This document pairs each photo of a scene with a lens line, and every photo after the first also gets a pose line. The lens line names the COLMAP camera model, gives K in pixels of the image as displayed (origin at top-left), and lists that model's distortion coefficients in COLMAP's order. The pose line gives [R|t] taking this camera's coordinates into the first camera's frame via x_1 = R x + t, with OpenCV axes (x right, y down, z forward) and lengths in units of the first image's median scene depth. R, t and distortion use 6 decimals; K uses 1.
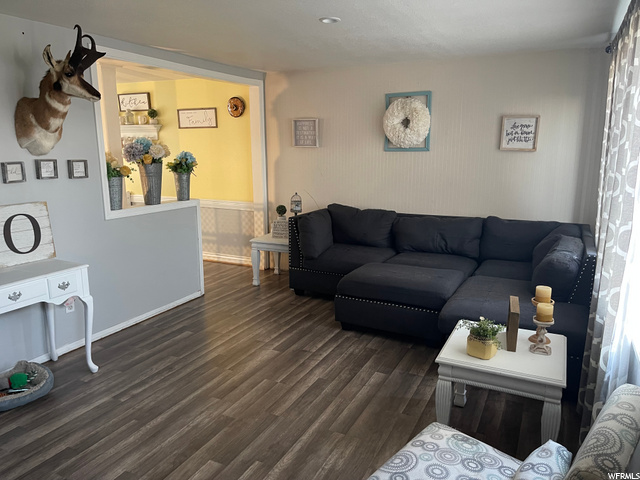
lens RADIAL K [[485.5, 0, 320.0], [0, 485.5, 241.9], [0, 0, 1]] dist [0.033532, -0.043896]
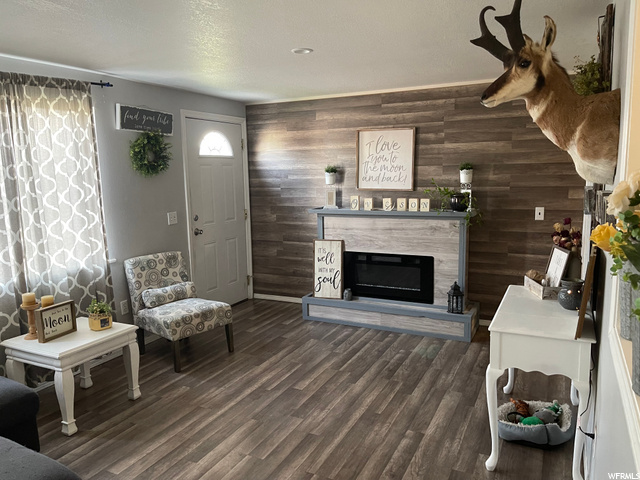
lens RADIAL K [[485.5, 0, 320.7], [0, 485.5, 240.5], [0, 0, 1]] dist [0.033532, -0.043896]
pose [[-0.999736, 0.022912, -0.001426, -0.250023], [0.021123, 0.942427, 0.333745, -0.386382], [0.008991, 0.333626, -0.942662, 1.910313]]
